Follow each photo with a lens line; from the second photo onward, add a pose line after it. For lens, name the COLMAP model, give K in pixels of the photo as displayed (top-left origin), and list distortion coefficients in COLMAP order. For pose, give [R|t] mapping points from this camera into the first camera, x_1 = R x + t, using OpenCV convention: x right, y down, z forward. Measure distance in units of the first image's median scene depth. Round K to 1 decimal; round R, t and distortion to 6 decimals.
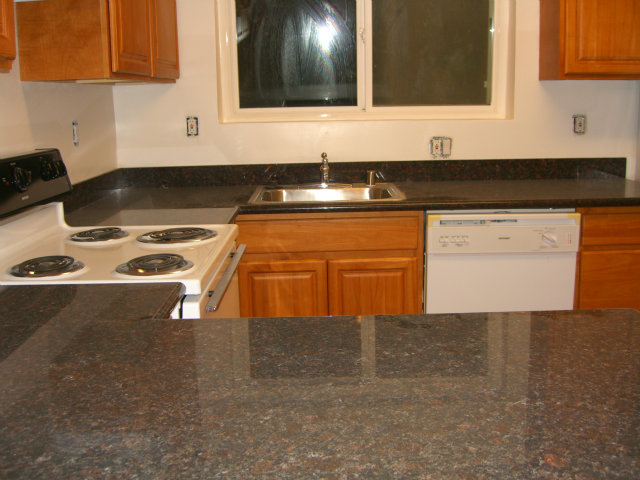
lens RADIAL K [[699.8, 0, 320.0], [0, 699.8, 240.0], [0, 0, 1]] dist [-0.131297, 0.009843]
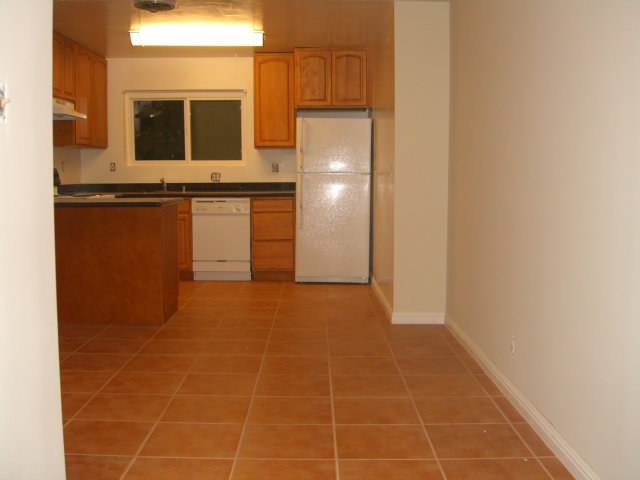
lens RADIAL K [[699.8, 0, 320.0], [0, 699.8, 240.0], [0, 0, 1]] dist [-0.131297, 0.009843]
pose [[0.999729, 0.020308, 0.011401, 0.597503], [-0.018985, 0.994178, -0.106060, 0.382248], [-0.013489, 0.105815, 0.994294, -1.584048]]
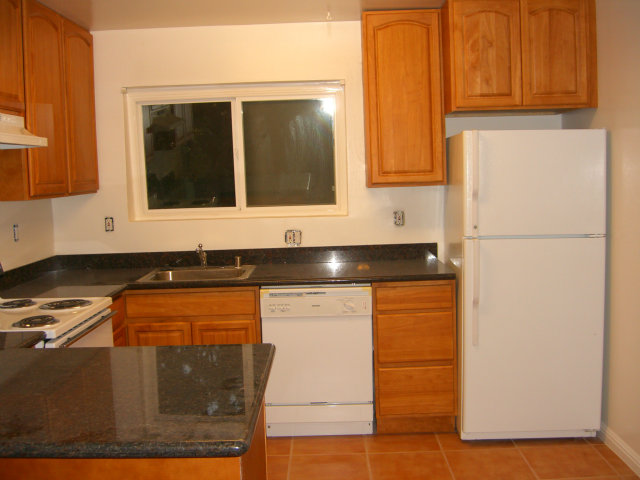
lens RADIAL K [[699.8, 0, 320.0], [0, 699.8, 240.0], [0, 0, 1]] dist [-0.131297, 0.009843]
pose [[0.999920, -0.010285, -0.007298, 0.276878], [0.009489, 0.994751, -0.101887, 0.008783], [0.008308, 0.101809, 0.994769, -0.388113]]
